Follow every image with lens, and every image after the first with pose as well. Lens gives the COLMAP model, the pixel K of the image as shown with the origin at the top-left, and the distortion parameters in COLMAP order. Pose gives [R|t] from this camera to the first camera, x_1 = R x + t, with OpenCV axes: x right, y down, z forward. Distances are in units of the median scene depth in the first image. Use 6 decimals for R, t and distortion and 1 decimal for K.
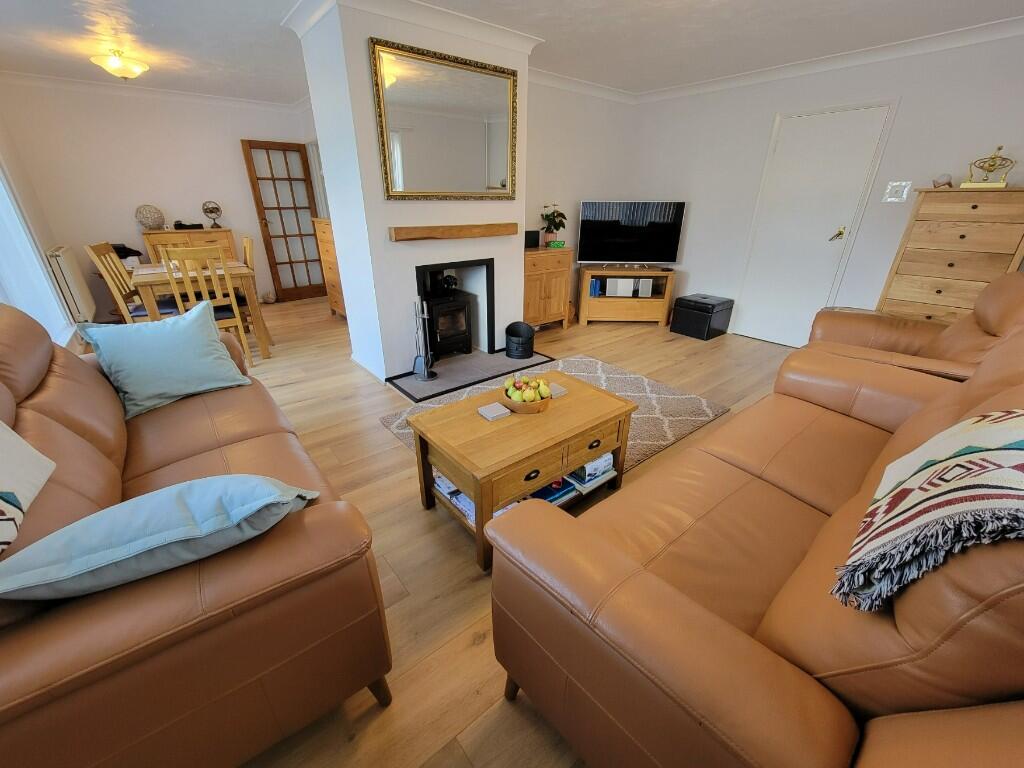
lens RADIAL K [[415.8, 0, 506.5], [0, 415.8, 386.9], [0, 0, 1]] dist [0.003887, 0.000353]
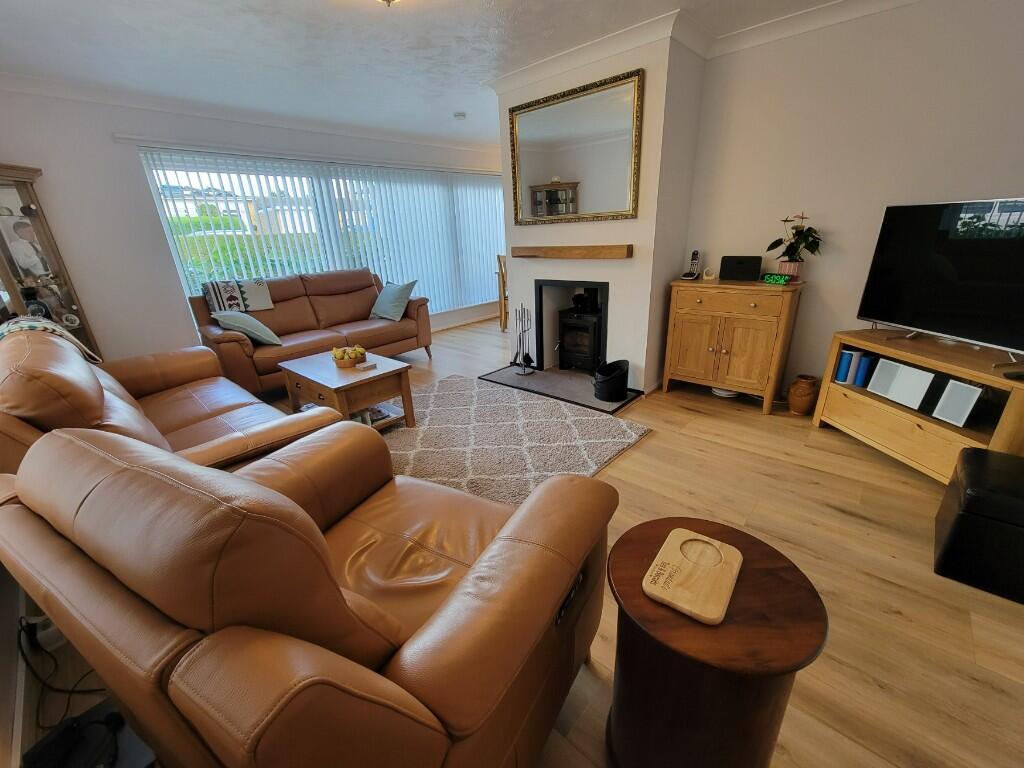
lens RADIAL K [[415.8, 0, 507.1], [0, 415.8, 387.4], [0, 0, 1]] dist [0.003887, 0.000353]
pose [[0.167730, 0.345106, -0.923455, 0.795587], [-0.360346, 0.893368, 0.268412, -0.250778], [0.917615, 0.287743, 0.274202, 0.571235]]
